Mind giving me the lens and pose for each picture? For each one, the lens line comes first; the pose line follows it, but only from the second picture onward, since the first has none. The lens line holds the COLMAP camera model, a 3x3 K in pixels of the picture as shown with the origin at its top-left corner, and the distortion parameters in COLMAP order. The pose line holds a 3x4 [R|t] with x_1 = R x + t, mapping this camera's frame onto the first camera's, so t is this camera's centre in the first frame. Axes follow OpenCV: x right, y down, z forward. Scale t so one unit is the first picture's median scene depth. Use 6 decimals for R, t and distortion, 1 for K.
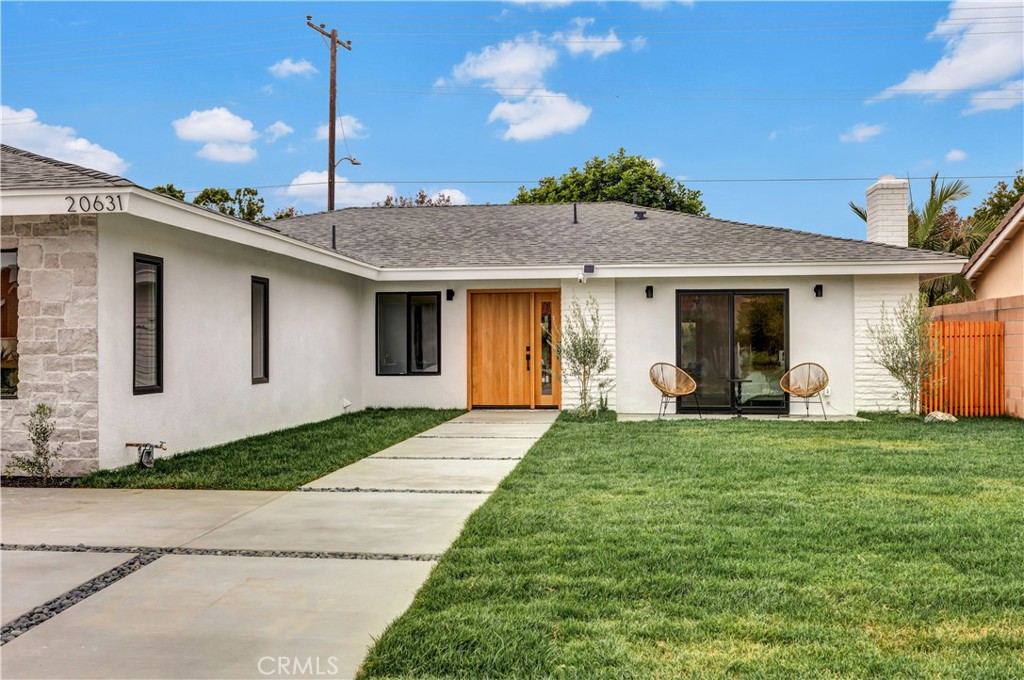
lens RADIAL K [[997.7, 0, 512.0], [0, 997.7, 340.0], [0, 0, 1]] dist [-0.010567, -0.000242]
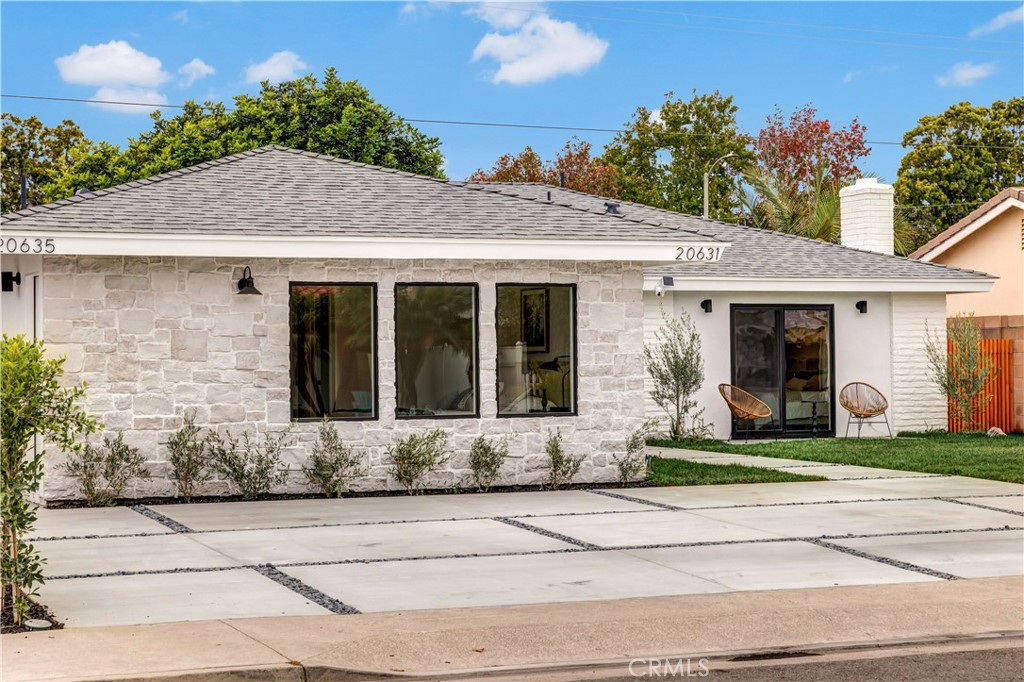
lens RADIAL K [[2184.5, 0, 512.0], [0, 2184.5, 341.0], [0, 0, 1]] dist [-0.030719, -0.238697]
pose [[0.863367, 0.000891, 0.504575, -1.039530], [0.000487, 0.999997, -0.002599, -0.011291], [-0.504575, 0.002489, 0.863364, -0.640611]]
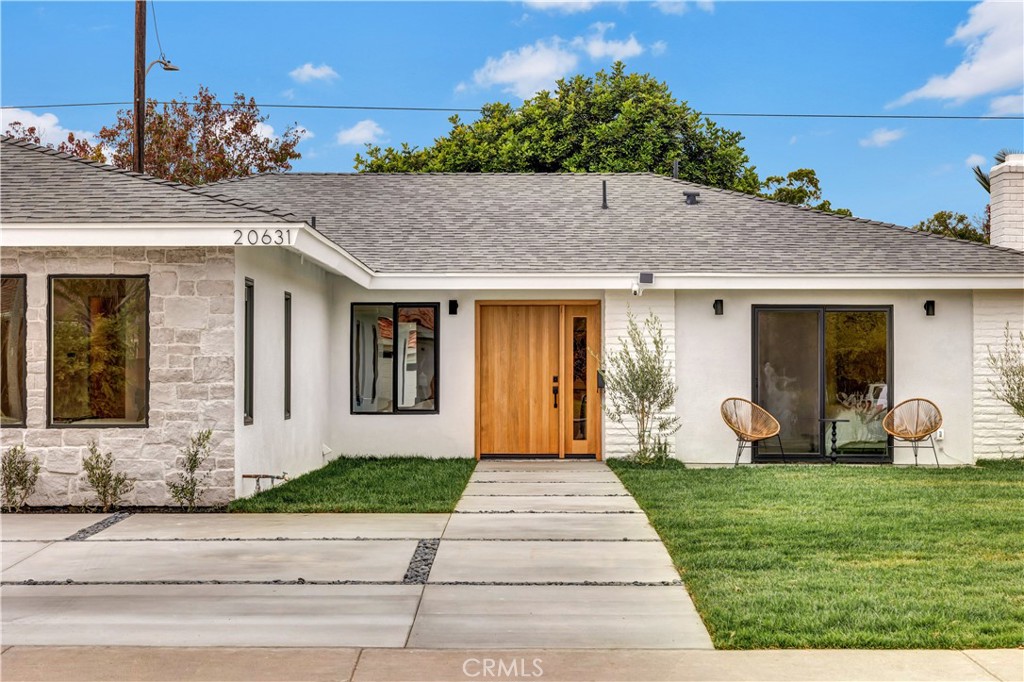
lens RADIAL K [[2114.7, 0, 512.0], [0, 2114.7, 341.0], [0, 0, 1]] dist [0.010665, -0.095082]
pose [[0.993476, 0.006872, 0.113833, -0.215153], [-0.005781, 0.999934, -0.009911, -0.004388], [-0.113894, 0.009188, 0.993450, -0.637331]]
